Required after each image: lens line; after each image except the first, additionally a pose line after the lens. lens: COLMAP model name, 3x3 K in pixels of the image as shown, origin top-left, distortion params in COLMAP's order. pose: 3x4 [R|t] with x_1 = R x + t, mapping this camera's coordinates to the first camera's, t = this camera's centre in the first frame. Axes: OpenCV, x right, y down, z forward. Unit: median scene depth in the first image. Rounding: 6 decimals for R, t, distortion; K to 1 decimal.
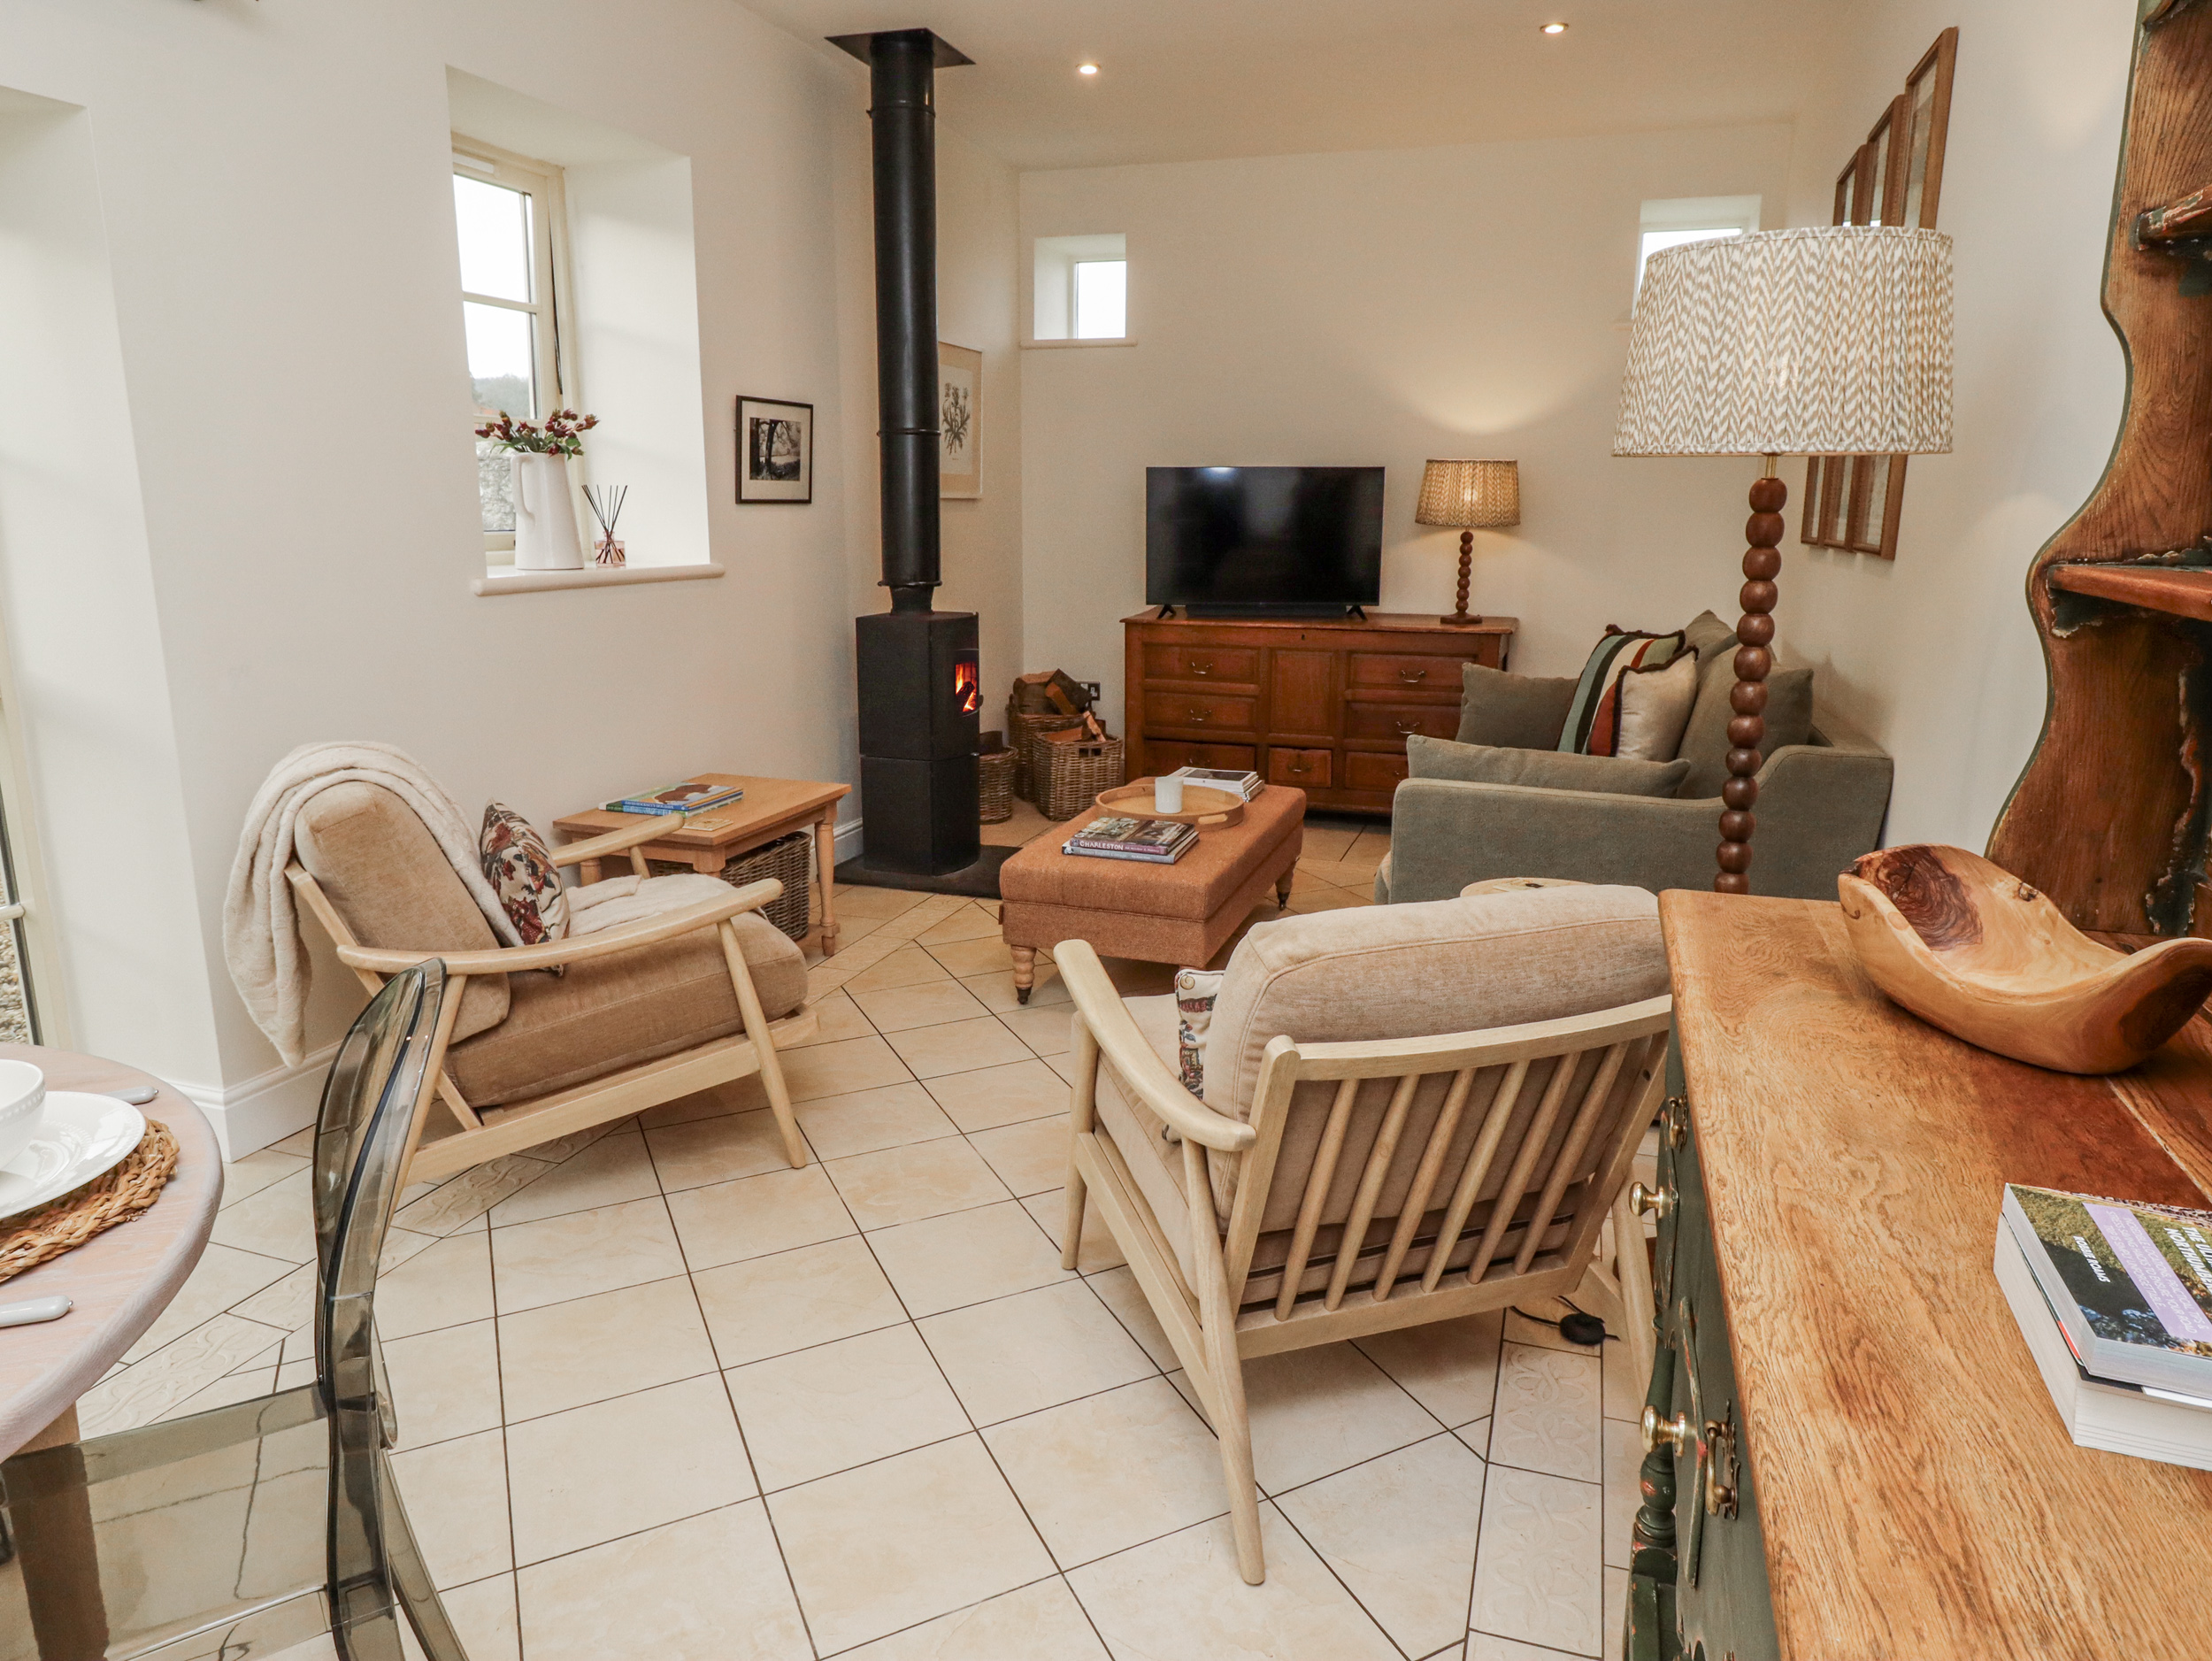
lens RADIAL K [[1330.2, 0, 1093.0], [0, 1330.2, 797.4], [0, 0, 1]] dist [0.005414, -0.010429]
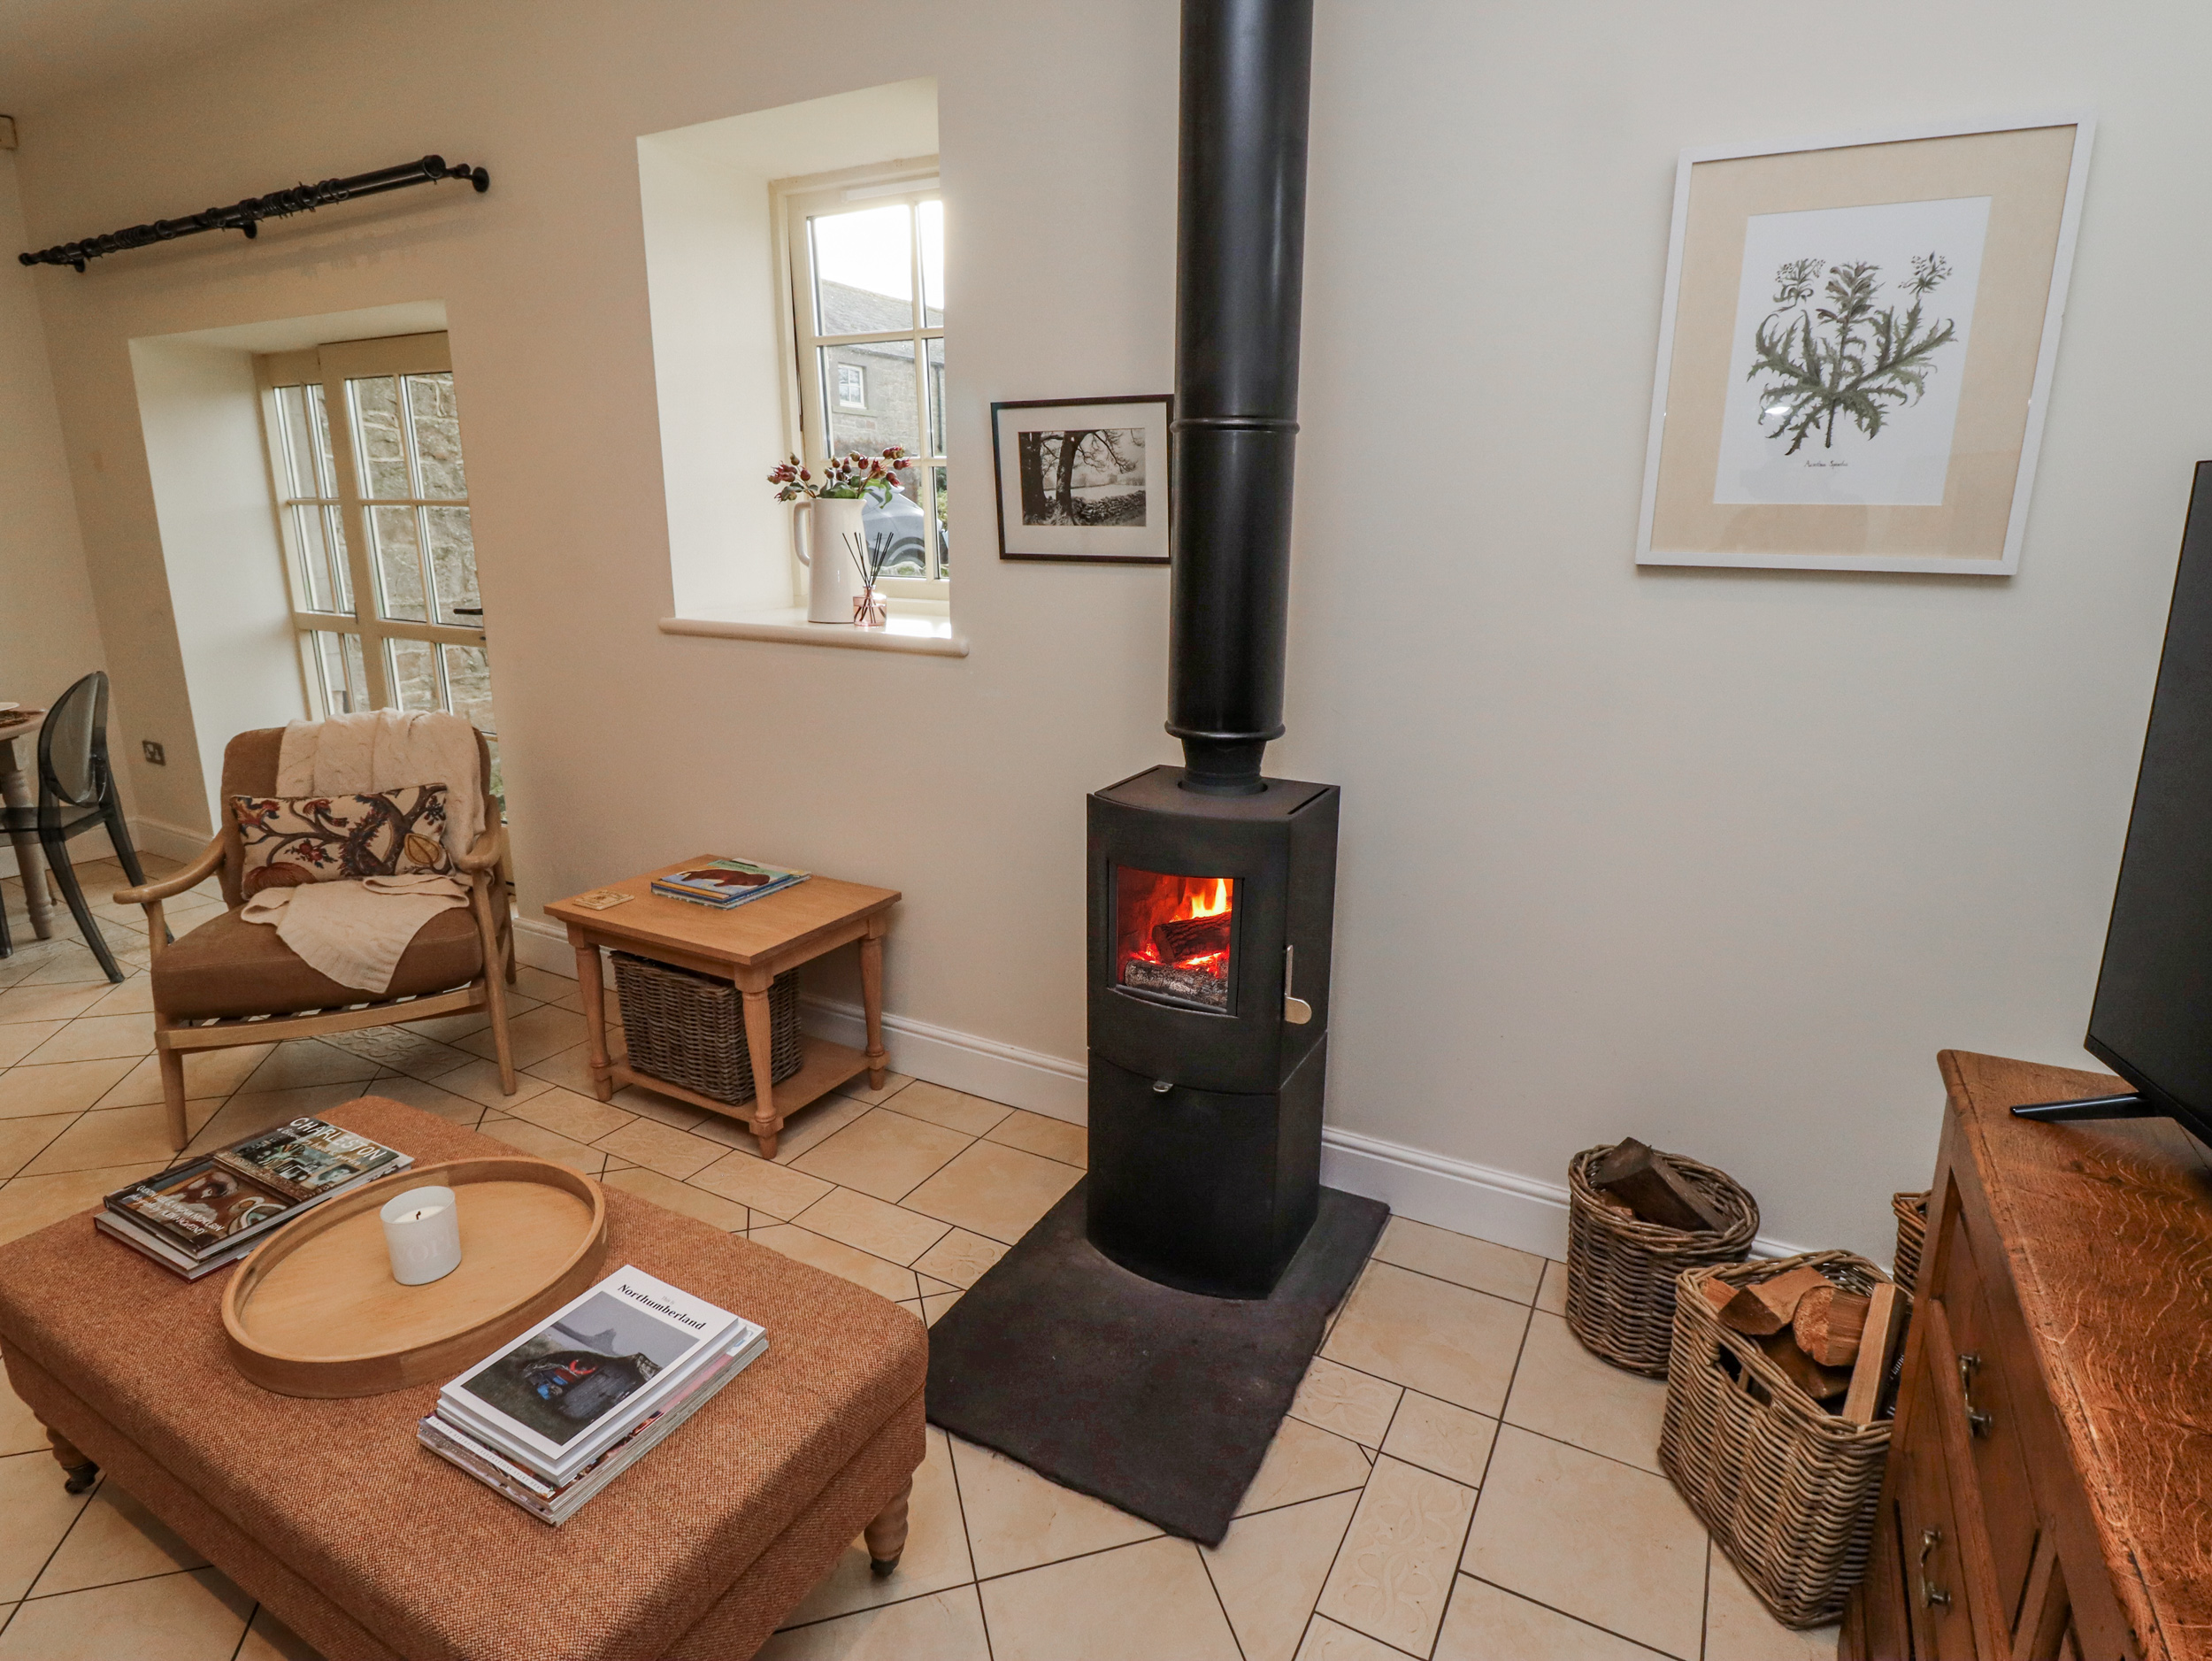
lens RADIAL K [[1156.3, 0, 1125.5], [0, 1156.3, 801.0], [0, 0, 1]] dist [0.000433, -0.012920]
pose [[-0.153114, 0.228615, -0.961401, 0.399478], [-0.226678, 0.938807, 0.259343, -0.326867], [0.961859, 0.257638, -0.091923, 1.372916]]
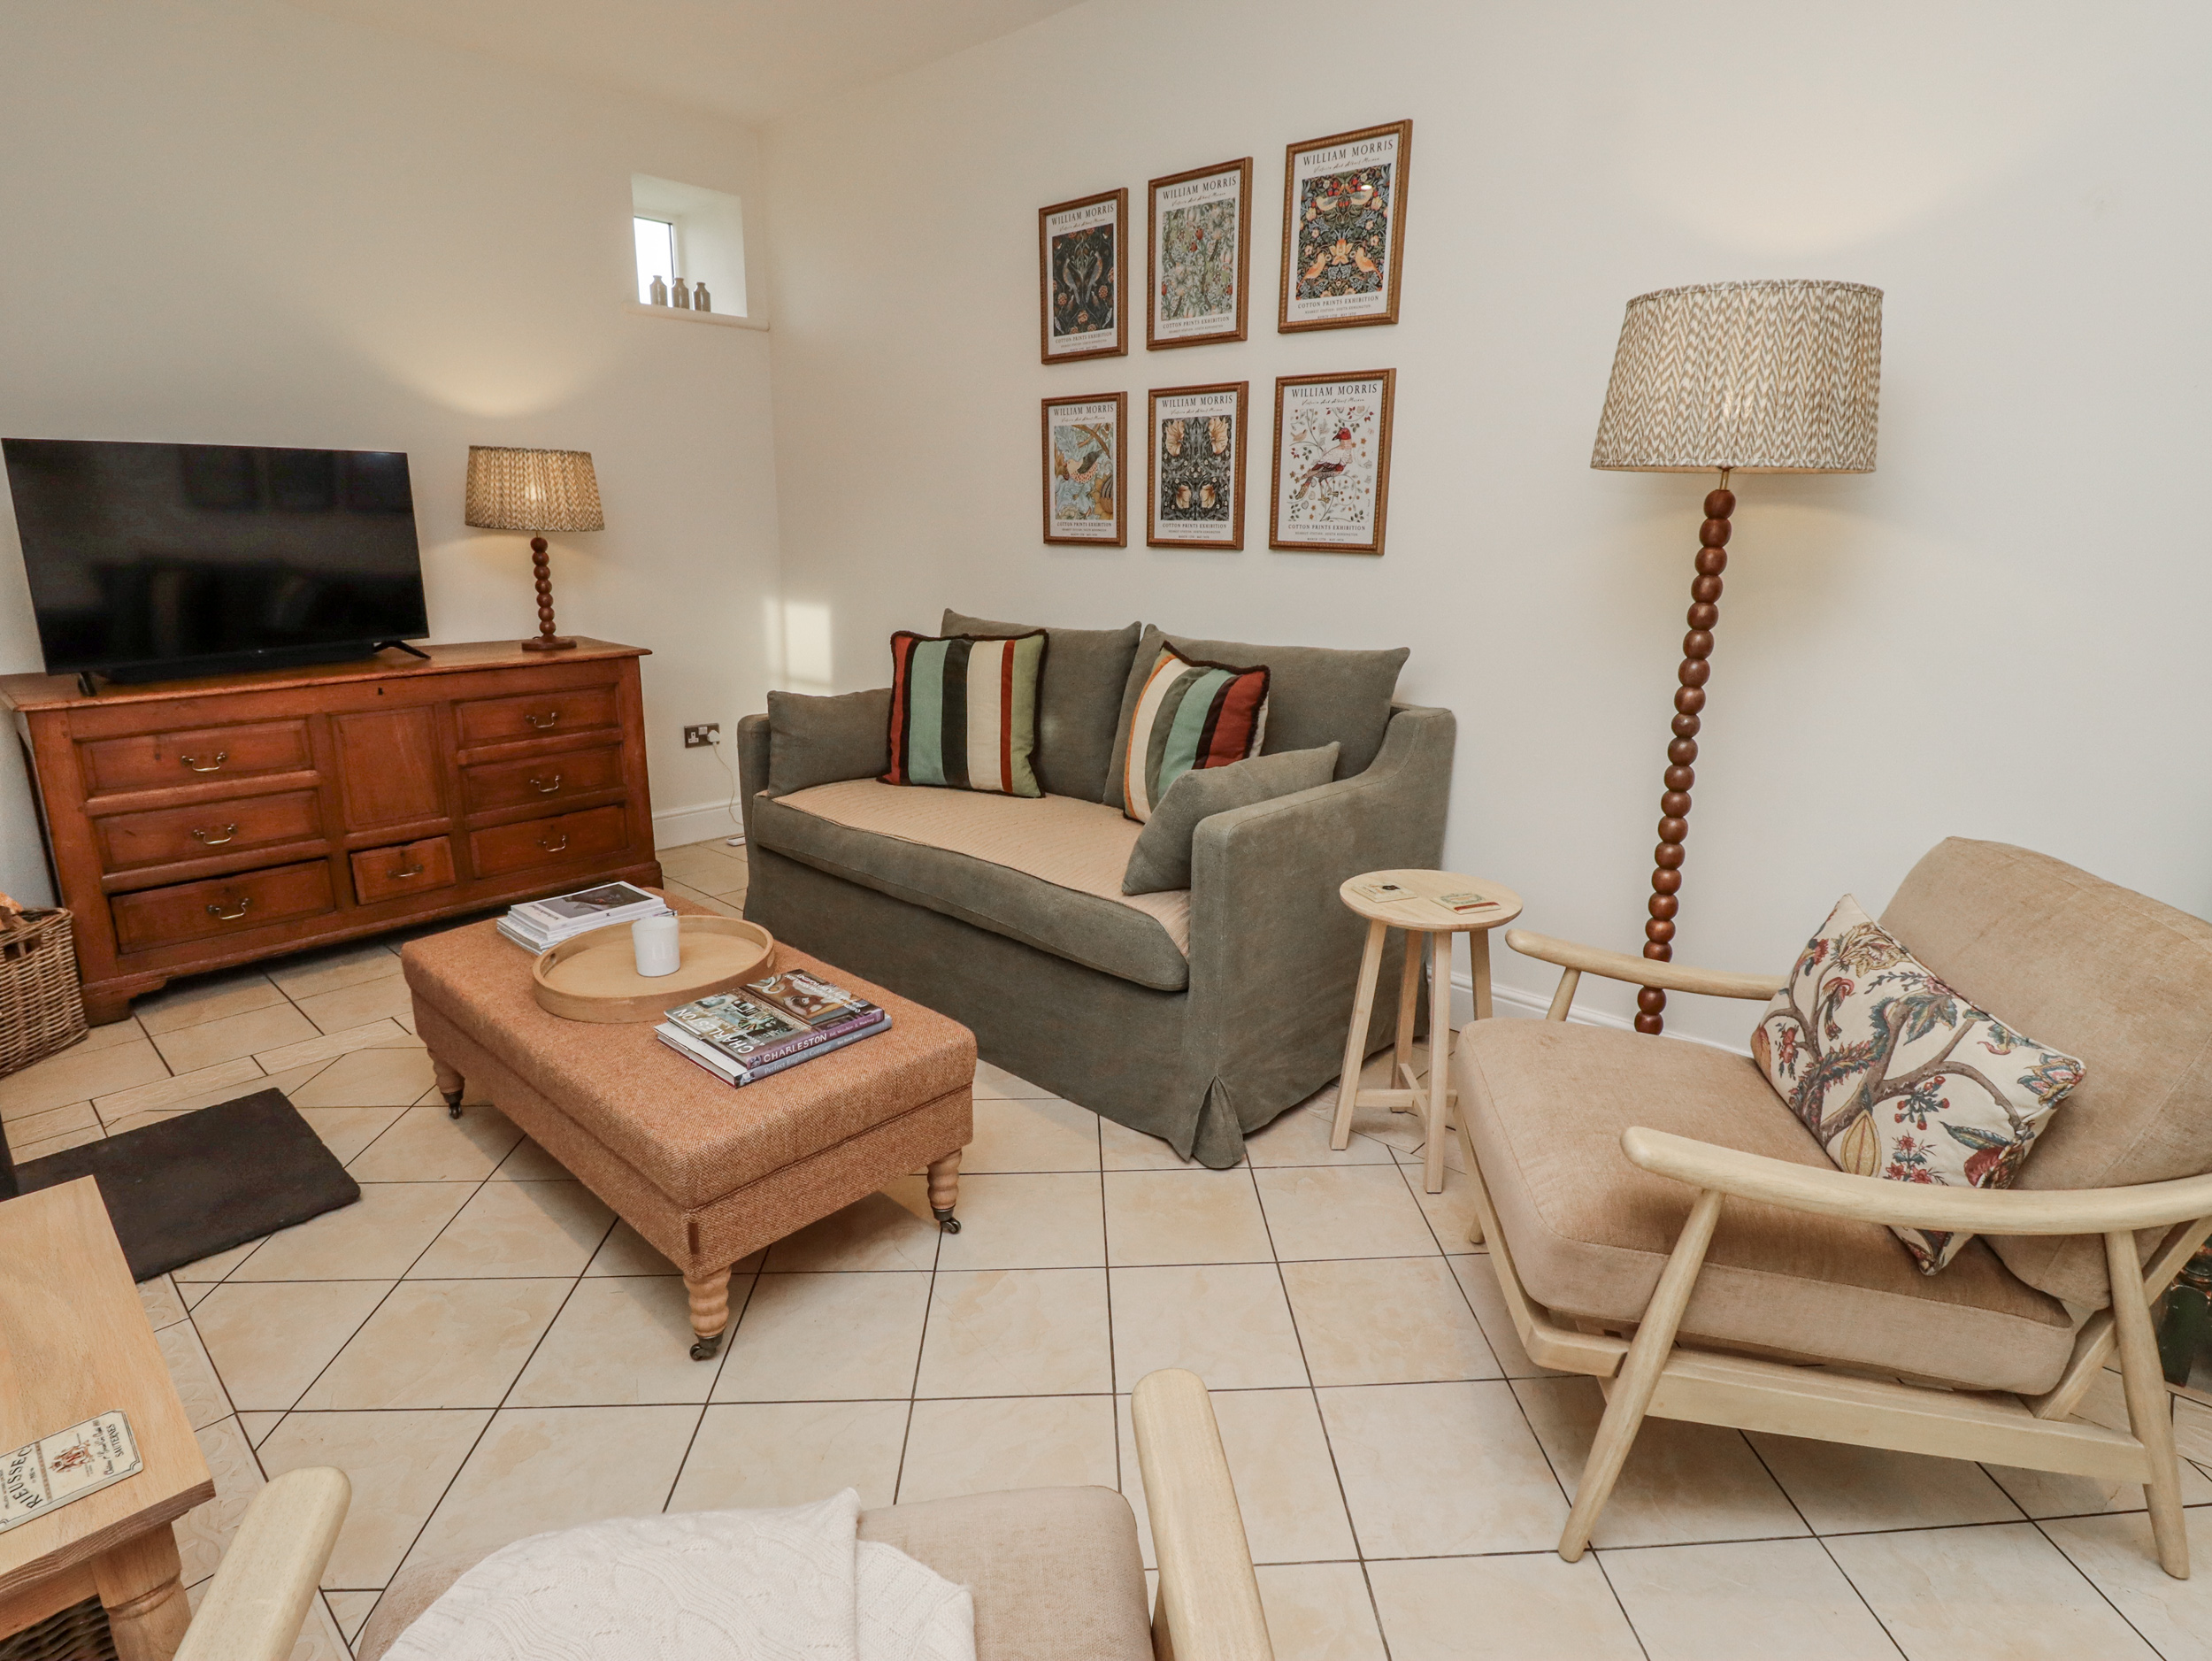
lens RADIAL K [[1156.3, 0, 1126.0], [0, 1156.3, 799.0], [0, 0, 1]] dist [0.000433, -0.012920]
pose [[0.383999, -0.223287, 0.895928, -0.394305], [0.194549, 0.968102, 0.157890, -0.132086], [-0.902605, 0.113673, 0.415191, 0.611493]]
